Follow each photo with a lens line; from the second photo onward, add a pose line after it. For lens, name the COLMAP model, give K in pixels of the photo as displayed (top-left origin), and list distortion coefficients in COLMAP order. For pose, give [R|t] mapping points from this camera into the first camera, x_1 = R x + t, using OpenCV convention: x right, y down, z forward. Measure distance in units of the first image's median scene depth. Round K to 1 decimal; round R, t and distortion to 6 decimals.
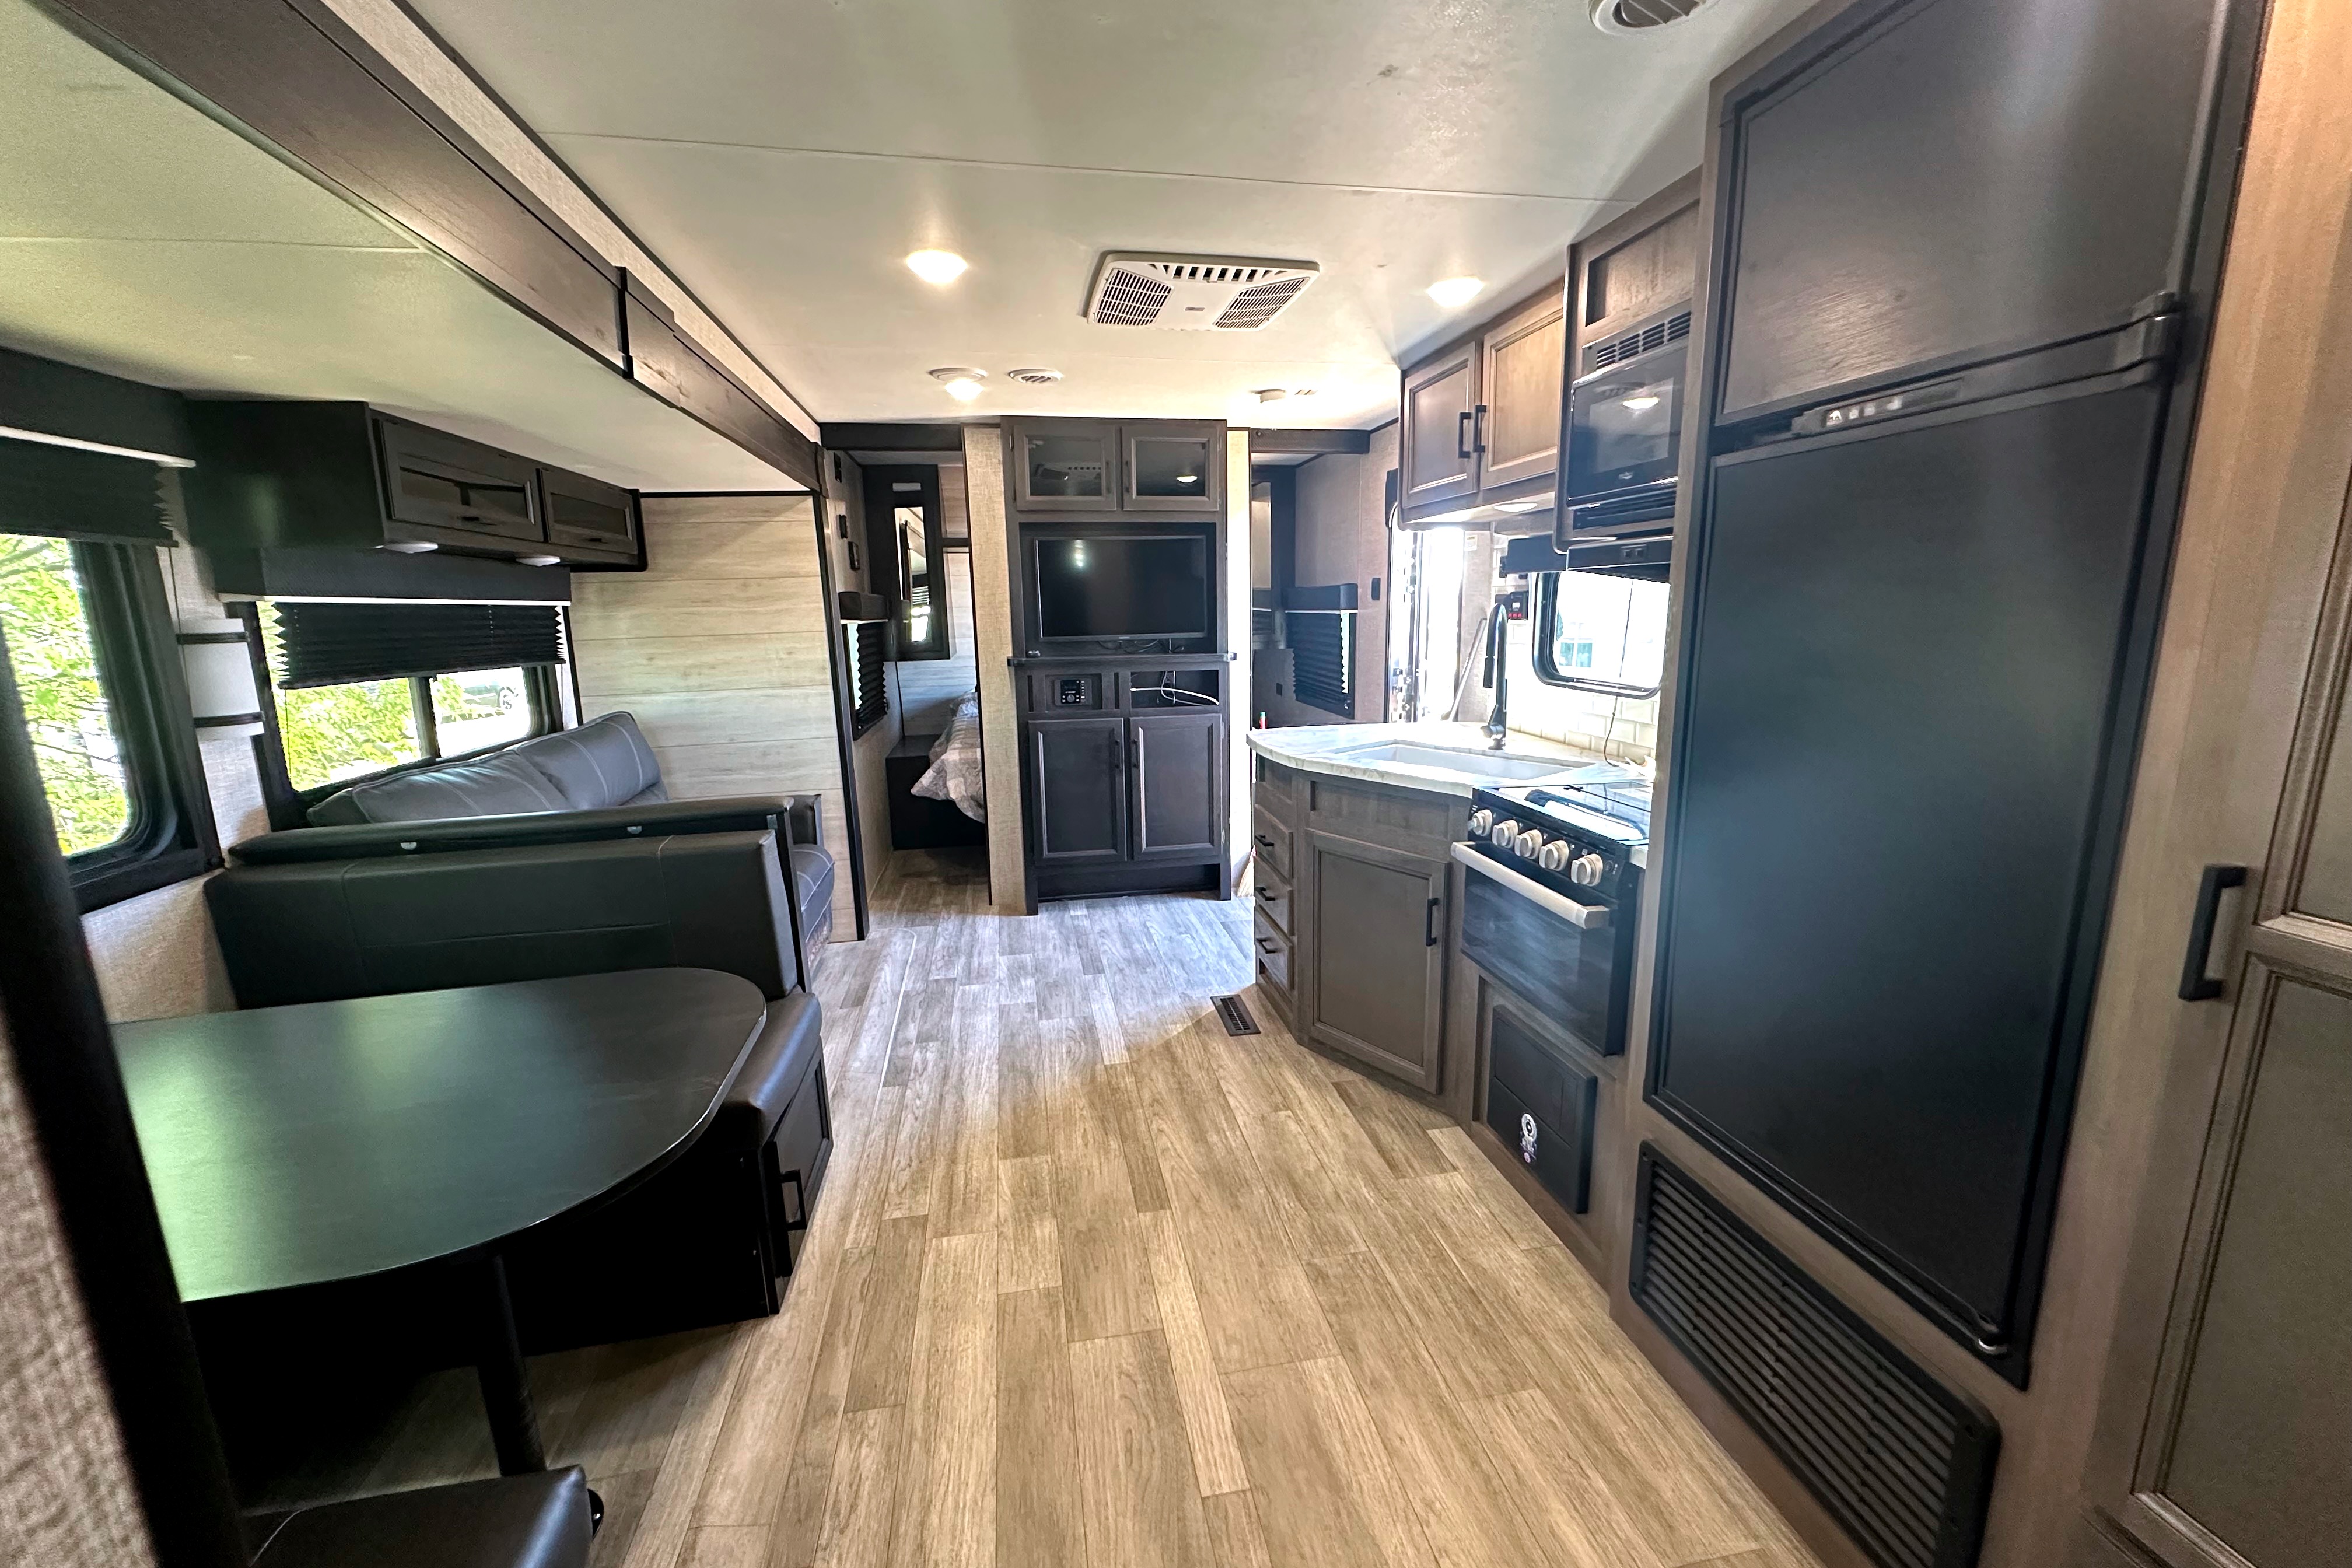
lens RADIAL K [[935.1, 0, 1174.7], [0, 935.1, 789.2], [0, 0, 1]] dist [-0.002368, 0.000171]
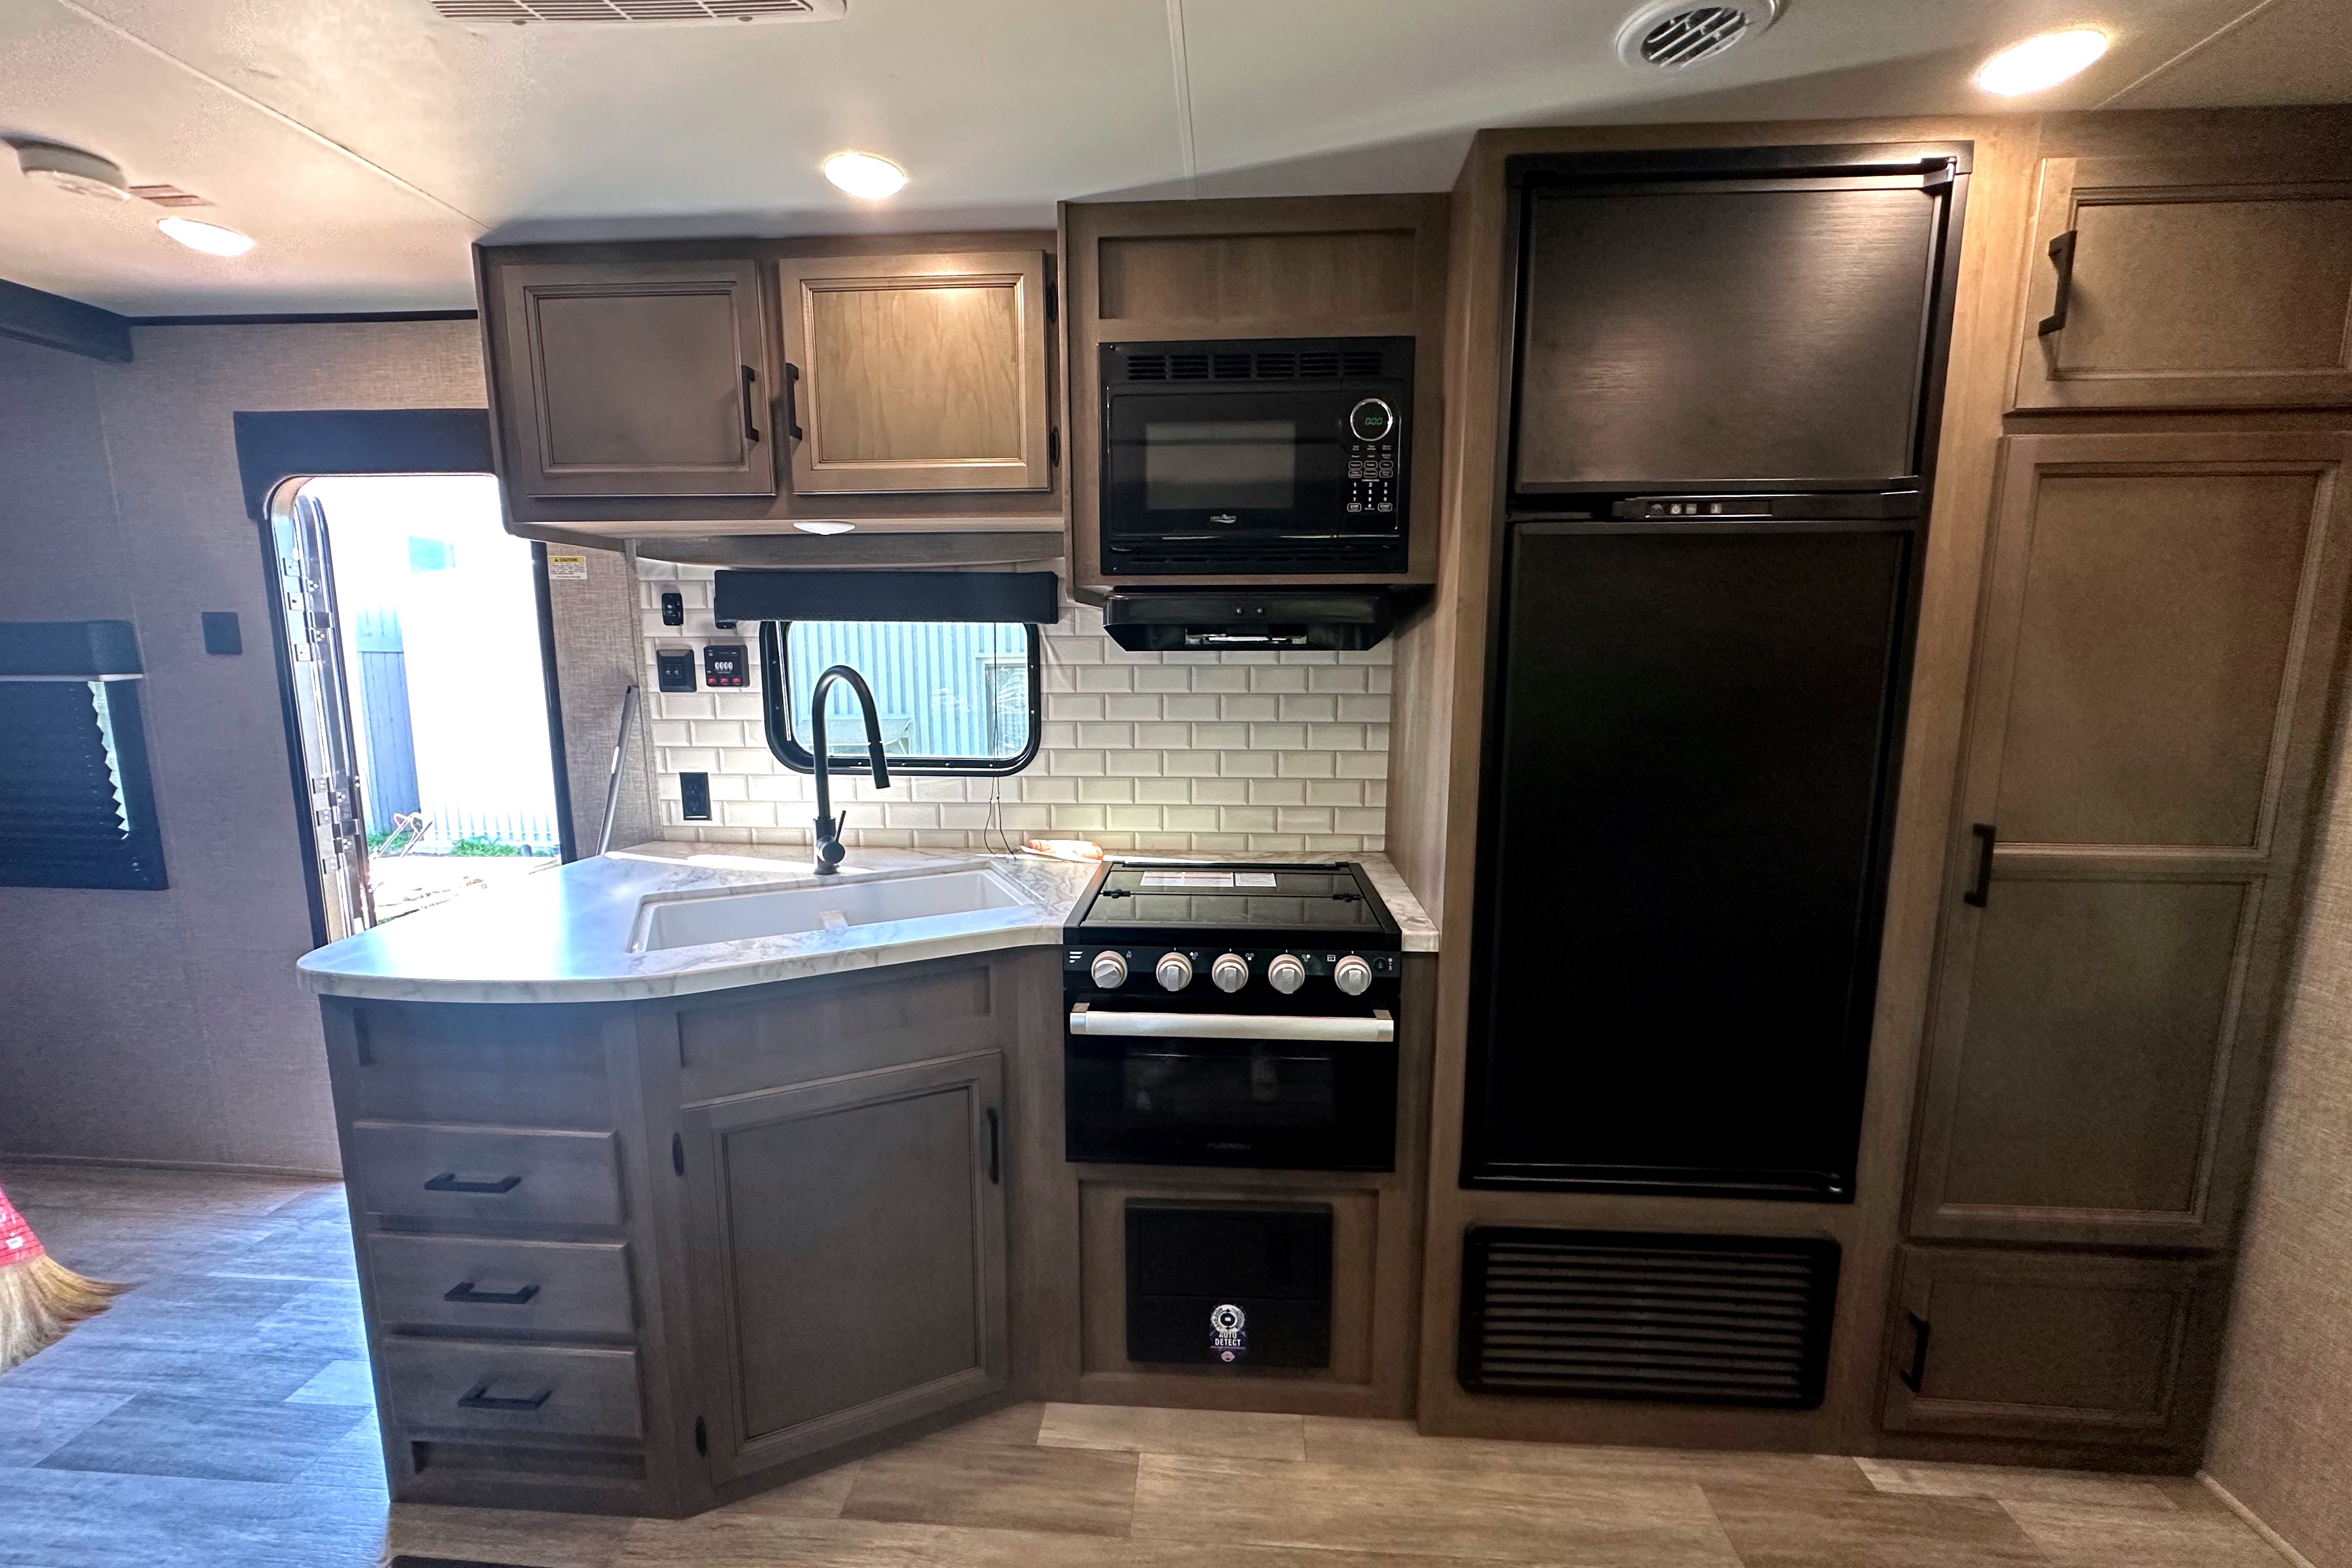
lens RADIAL K [[935.1, 0, 1175.5], [0, 935.1, 783.6], [0, 0, 1]] dist [-0.002368, 0.000171]
pose [[0.242686, -0.127752, 0.961656, -0.220064], [0.185772, 0.979066, 0.083183, -0.103371], [-0.952151, 0.158462, 0.261338, 0.497630]]
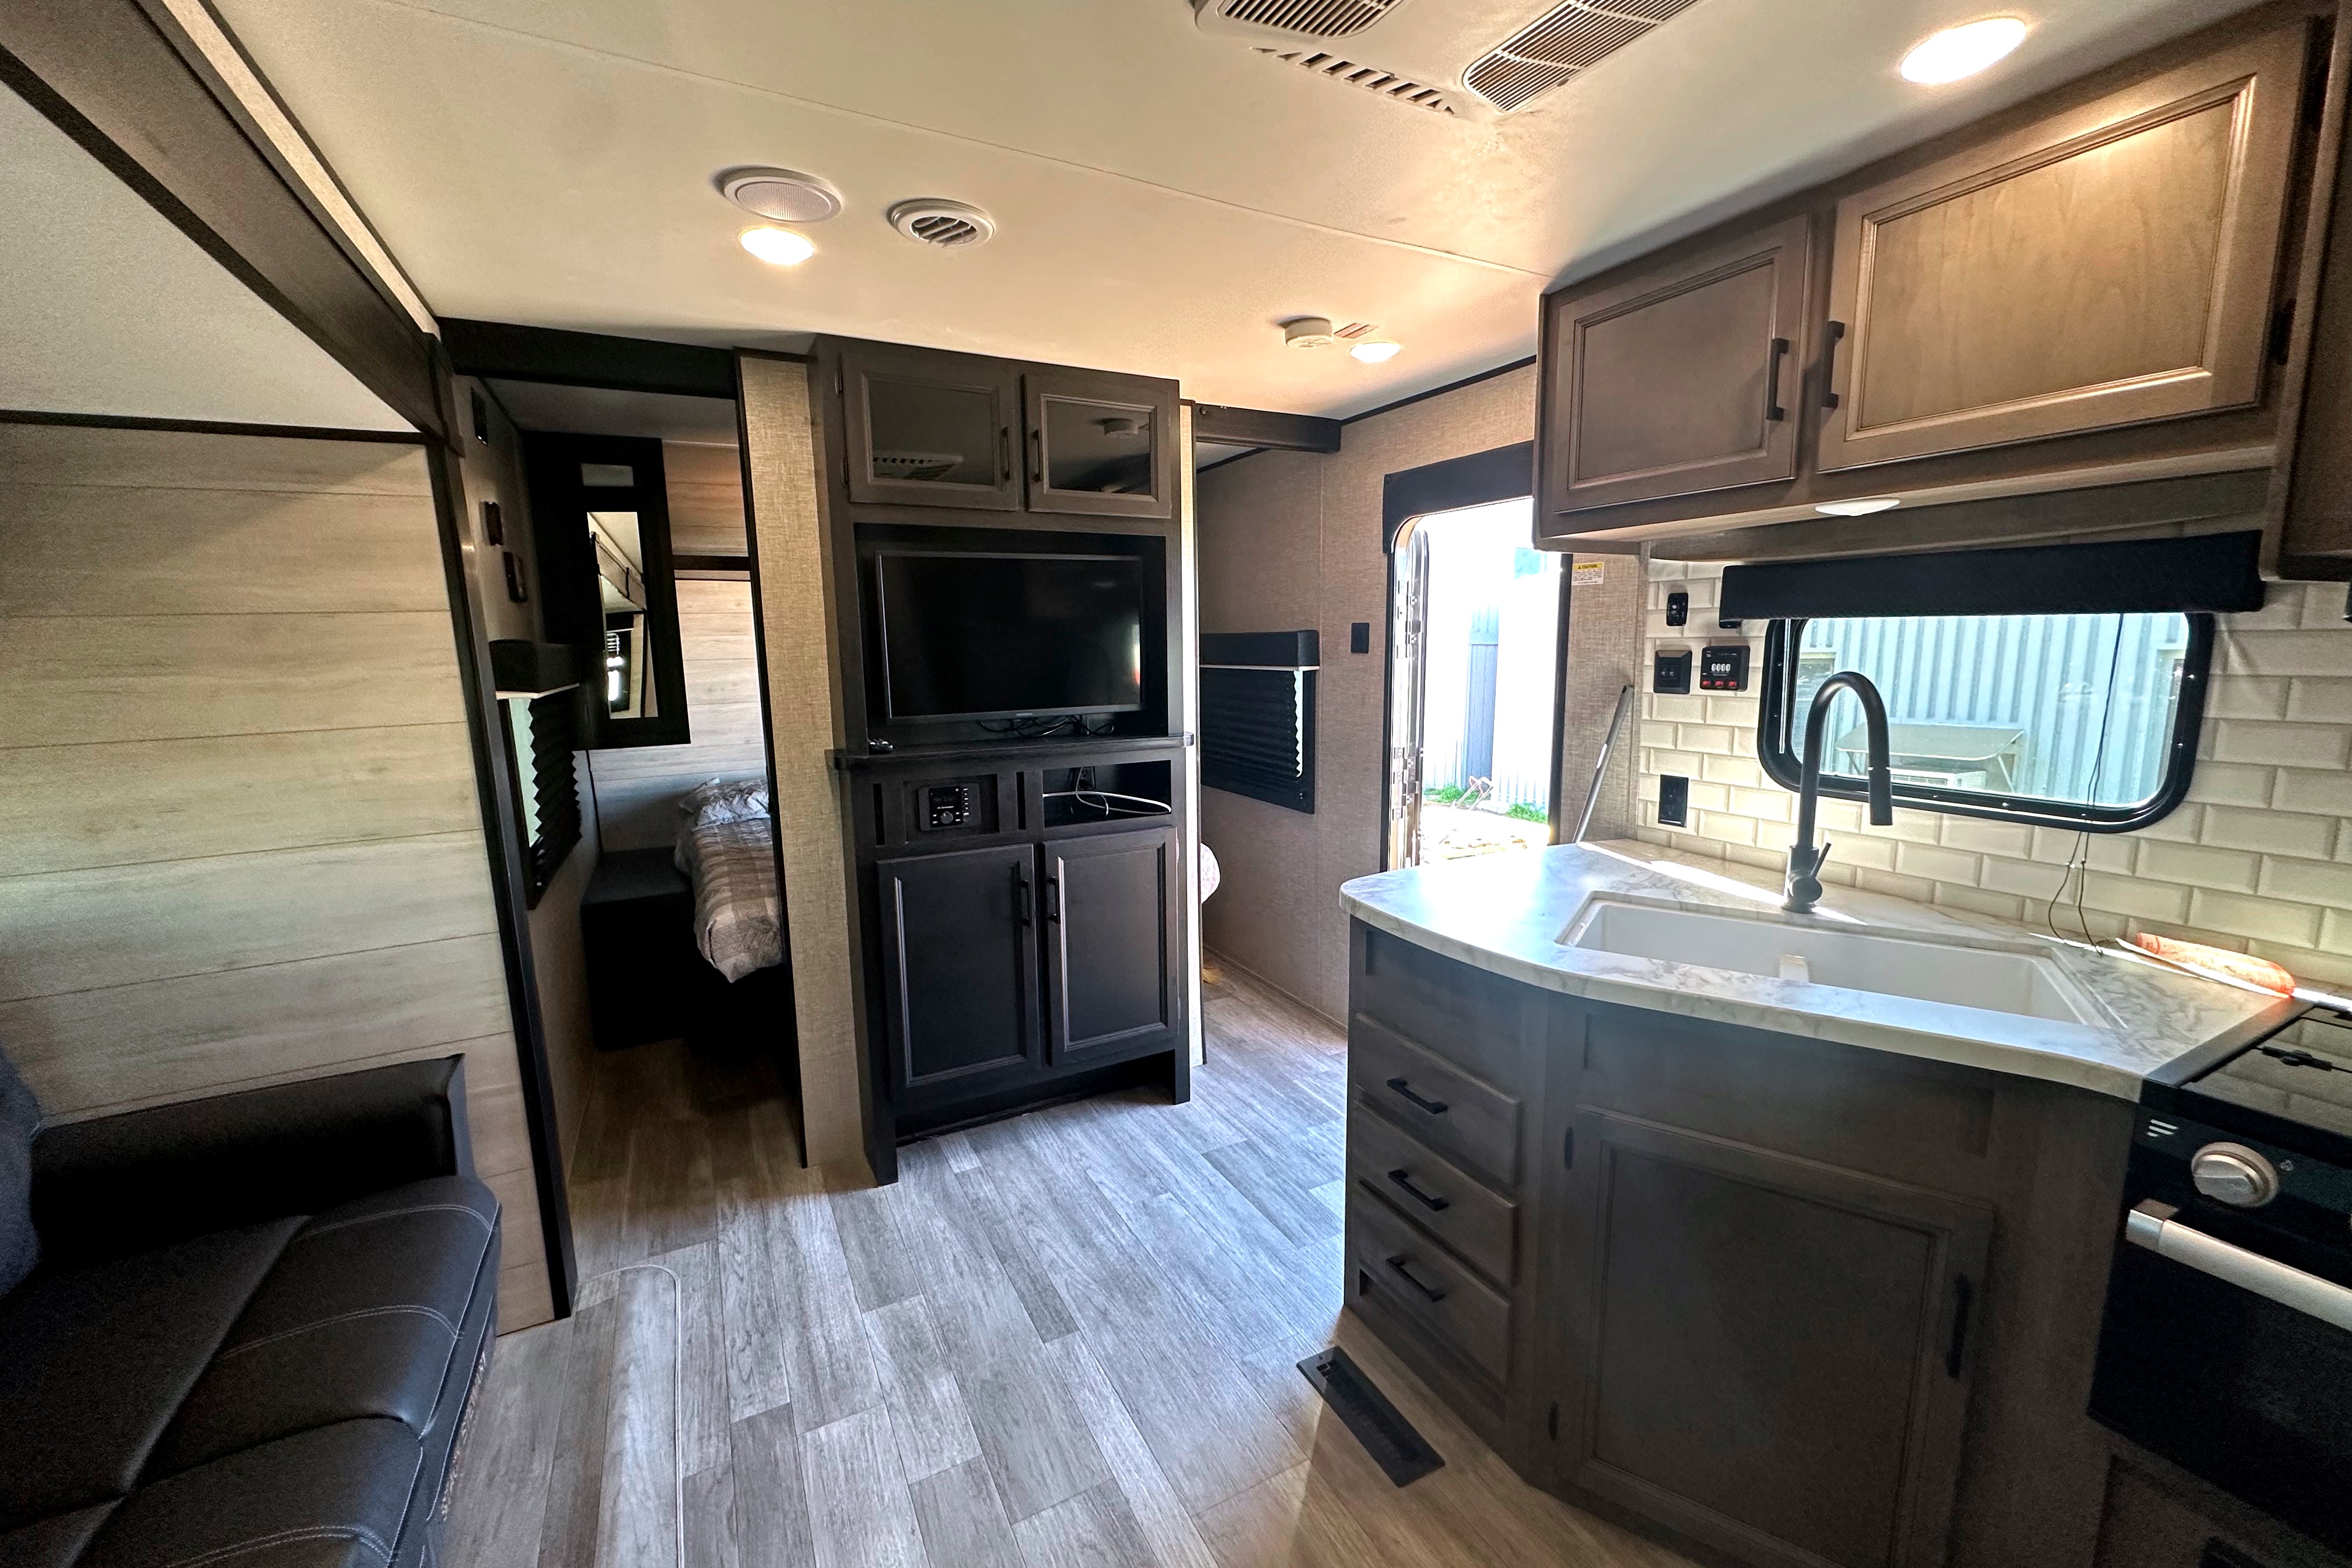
lens RADIAL K [[935.1, 0, 1175.5], [0, 935.1, 785.1], [0, 0, 1]] dist [-0.002368, 0.000171]
pose [[0.954601, -0.042997, 0.294768, -0.184190], [0.057113, 0.997588, -0.039444, -0.107789], [-0.292361, 0.054489, 0.954754, 0.478122]]
